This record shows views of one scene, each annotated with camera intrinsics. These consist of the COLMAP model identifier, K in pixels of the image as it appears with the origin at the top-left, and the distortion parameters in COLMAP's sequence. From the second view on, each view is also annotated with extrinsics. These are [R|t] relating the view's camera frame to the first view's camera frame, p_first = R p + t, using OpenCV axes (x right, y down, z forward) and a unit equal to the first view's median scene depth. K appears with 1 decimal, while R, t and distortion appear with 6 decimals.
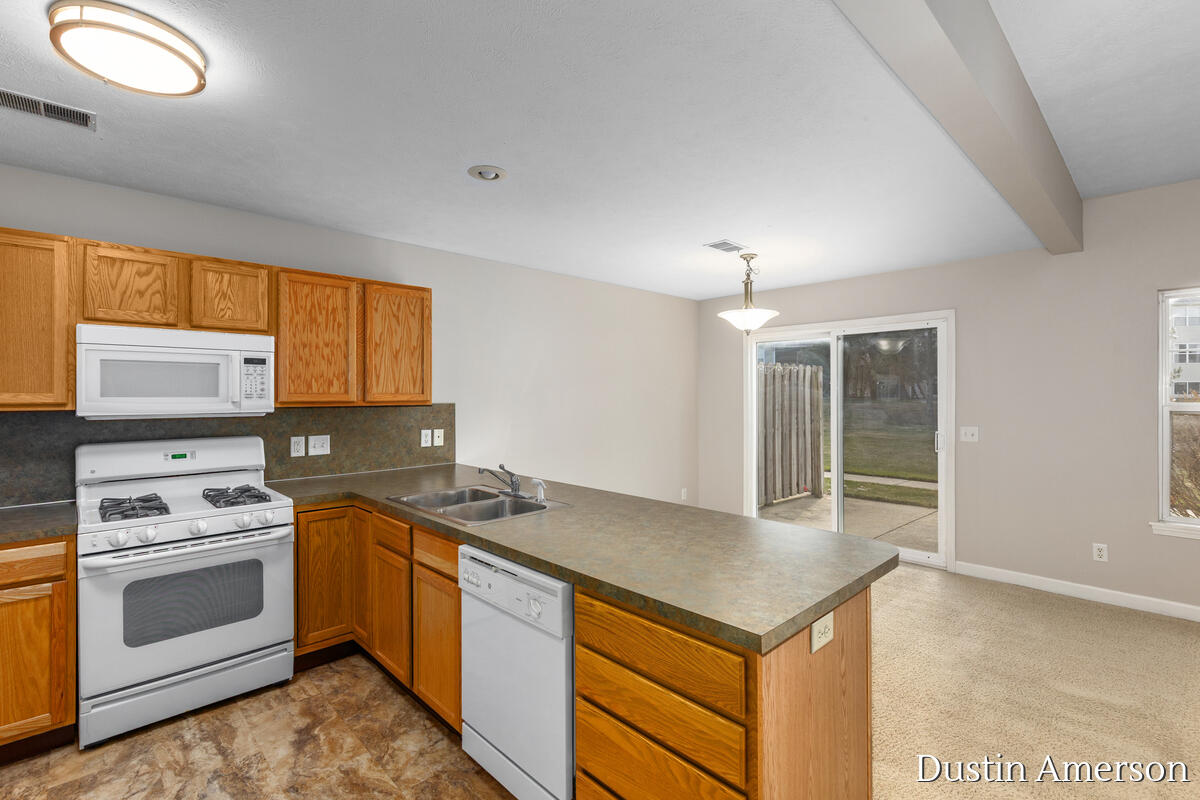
lens RADIAL K [[544.5, 0, 606.0], [0, 544.5, 393.3], [0, 0, 1]] dist [0.000018, -0.002237]
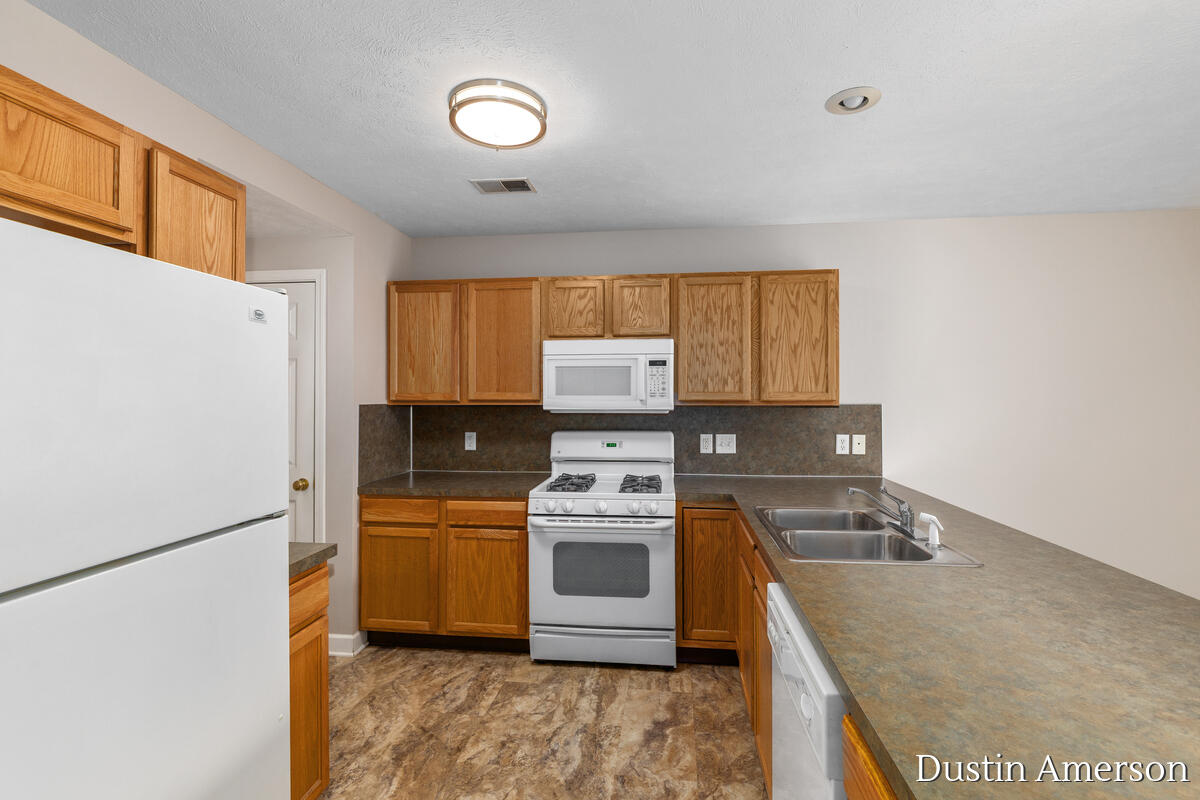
lens RADIAL K [[544.5, 0, 603.2], [0, 544.5, 392.5], [0, 0, 1]] dist [0.000018, -0.002237]
pose [[0.628876, -0.004794, -0.777491, 0.138285], [0.001854, 0.999987, -0.004666, 0.005522], [0.777503, 0.001493, 0.628877, 0.228959]]
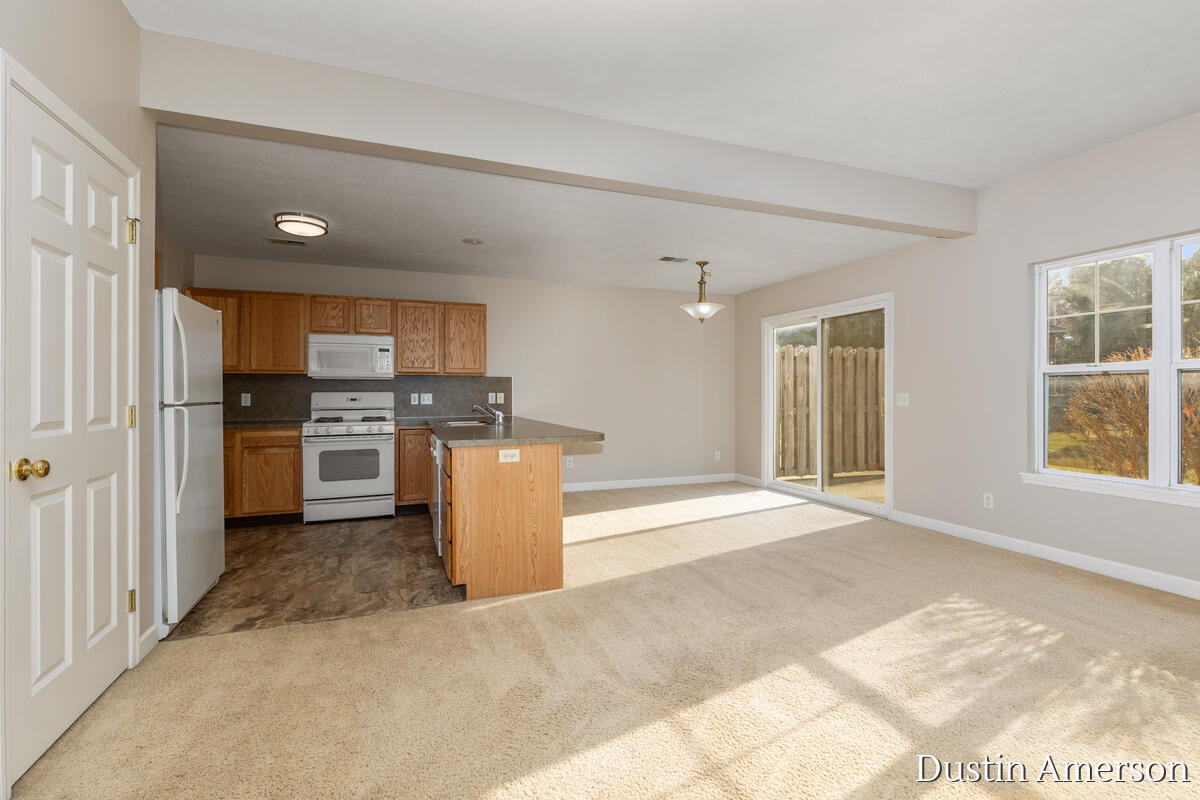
lens RADIAL K [[544.5, 0, 604.3], [0, 544.5, 390.5], [0, 0, 1]] dist [0.000018, -0.002237]
pose [[0.921114, -0.000707, -0.389293, 0.805260], [0.000919, 1.000000, 0.000360, 0.082672], [0.389292, -0.000689, 0.921114, -0.450523]]
